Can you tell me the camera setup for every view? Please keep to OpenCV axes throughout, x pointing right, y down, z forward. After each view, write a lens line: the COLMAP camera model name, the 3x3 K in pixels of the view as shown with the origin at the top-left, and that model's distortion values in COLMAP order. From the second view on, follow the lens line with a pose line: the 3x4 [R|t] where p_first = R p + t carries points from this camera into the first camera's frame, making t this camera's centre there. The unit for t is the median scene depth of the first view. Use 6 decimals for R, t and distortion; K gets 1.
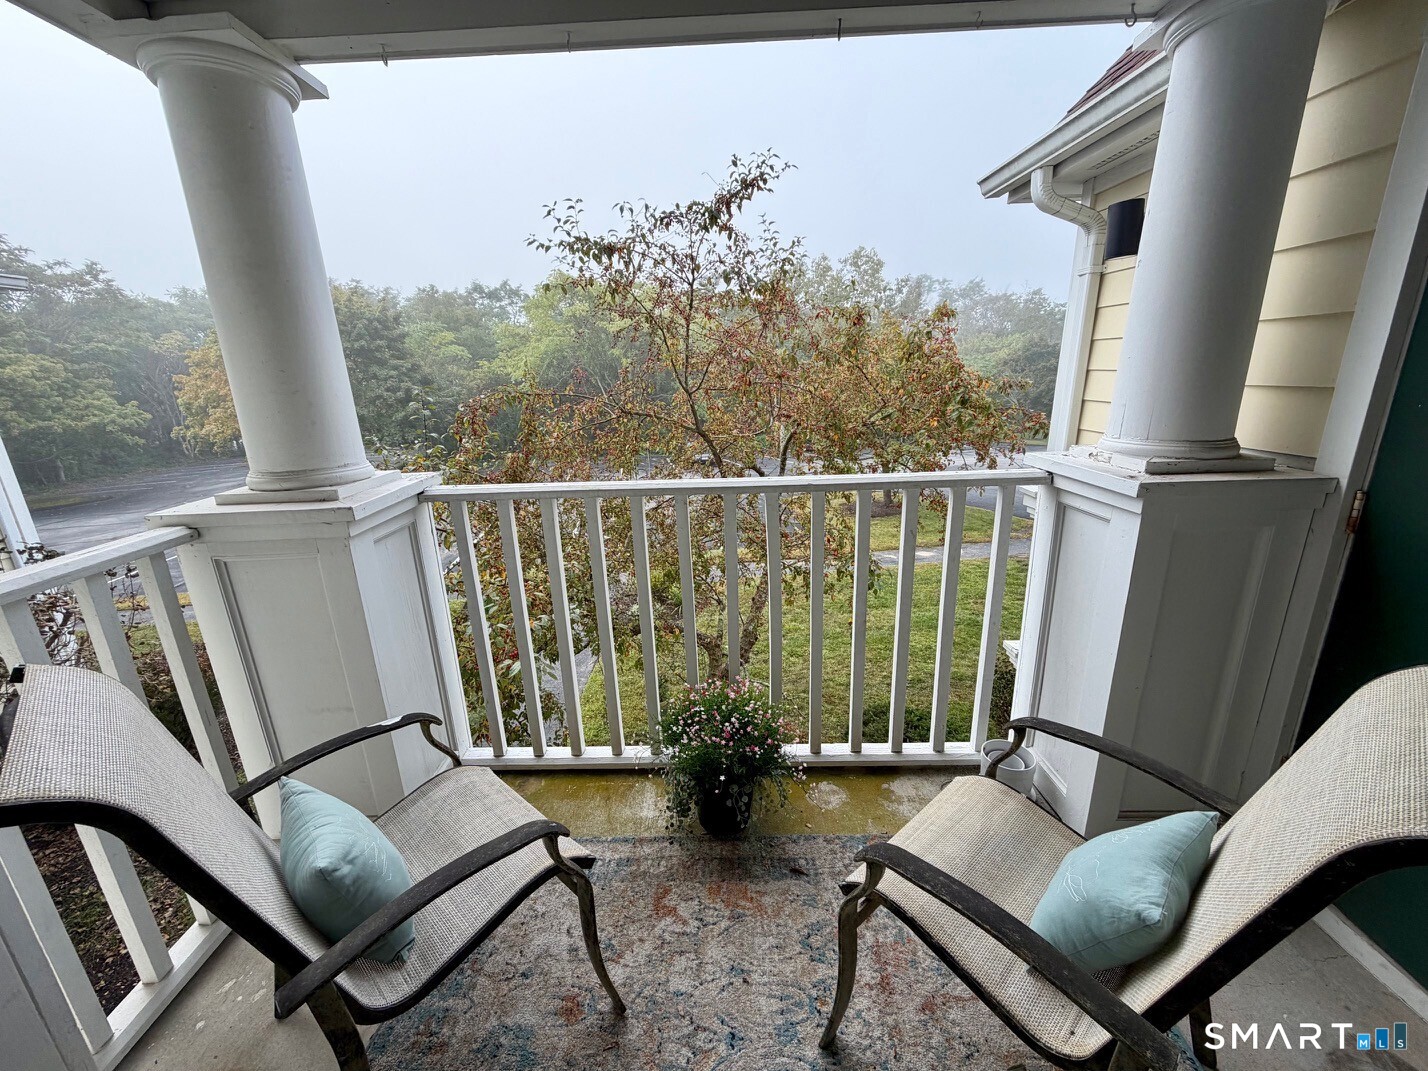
lens RADIAL K [[573.6, 0, 713.1], [0, 573.6, 534.9], [0, 0, 1]] dist [-0.003066, 0.001617]
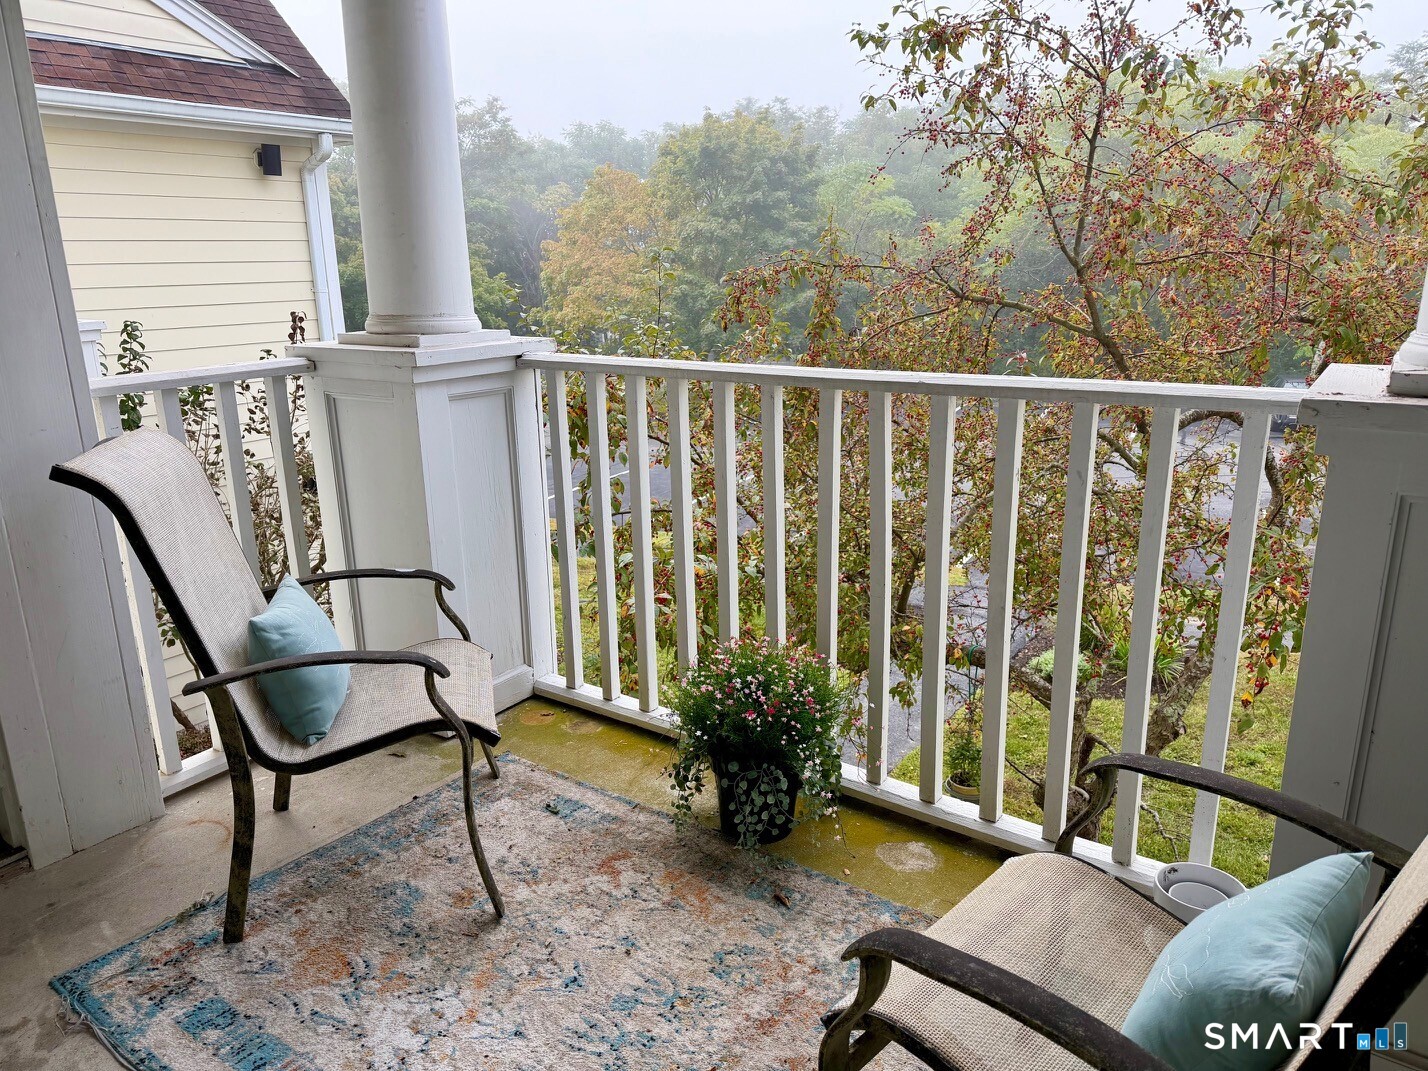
lens RADIAL K [[1015.0, 0, 706.3], [0, 1015.0, 535.8], [0, 0, 1]] dist [0.058401, -0.068361]
pose [[0.822936, 0.168317, -0.542629, 0.377126], [-0.167816, 0.984505, 0.050878, 0.042969], [0.542784, 0.049192, 0.838430, -0.089156]]
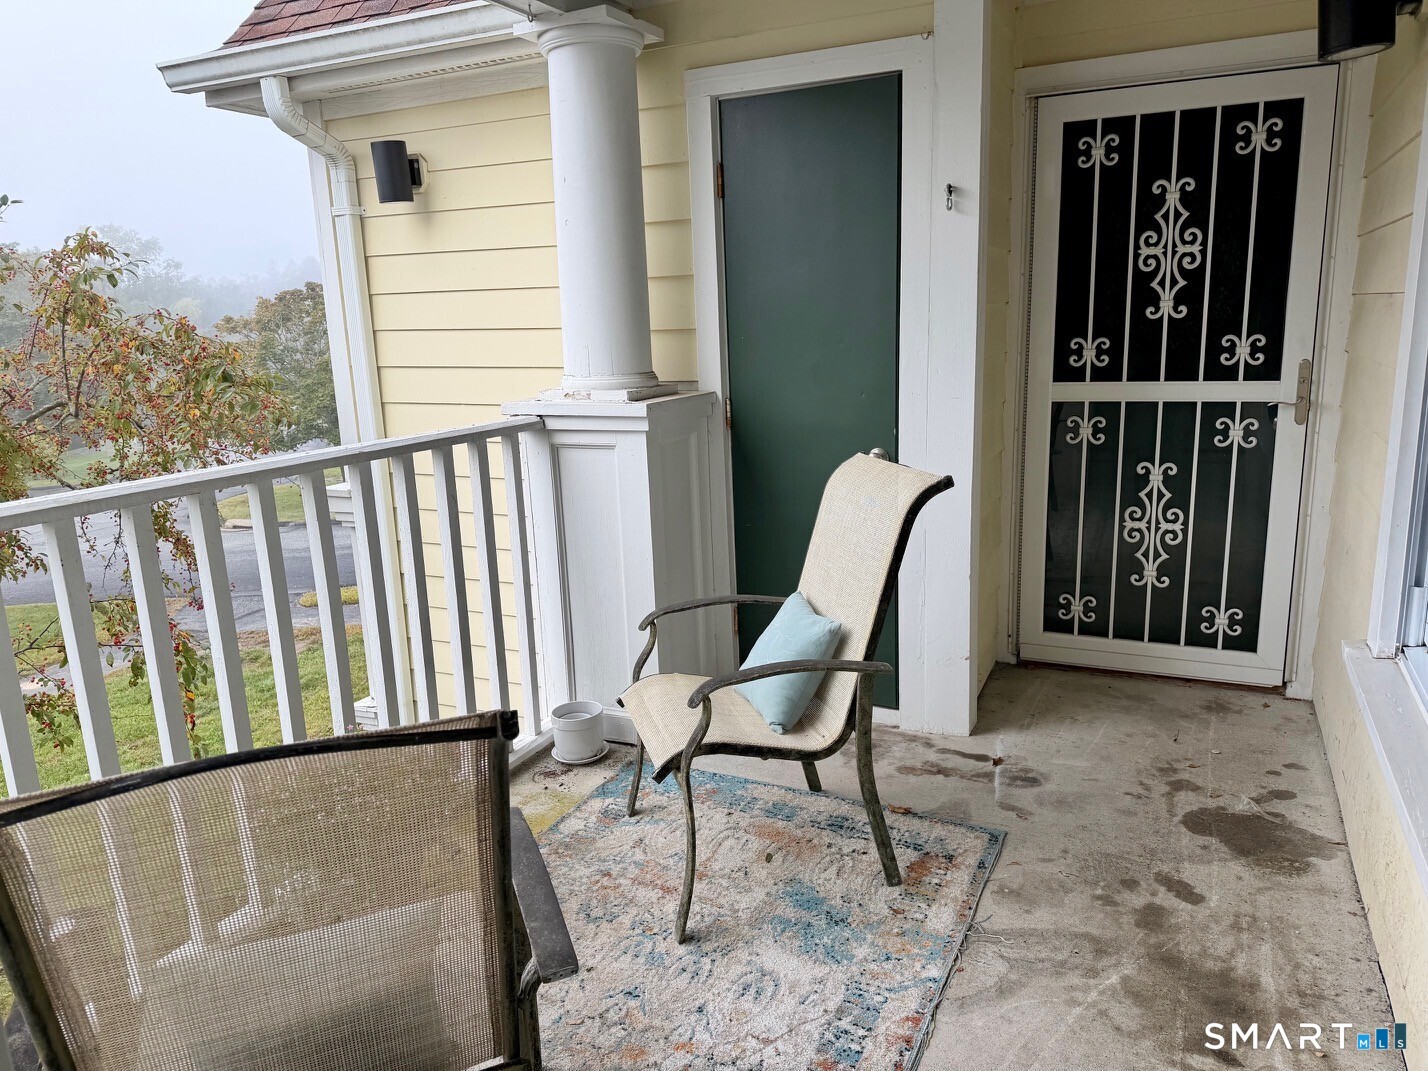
lens RADIAL K [[1015.0, 0, 703.3], [0, 1015.0, 539.1], [0, 0, 1]] dist [0.058401, -0.068361]
pose [[0.425750, -0.177409, 0.887279, -0.520646], [0.270641, 0.960668, 0.062219, 0.036830], [-0.863418, 0.213644, 0.457018, -0.012183]]
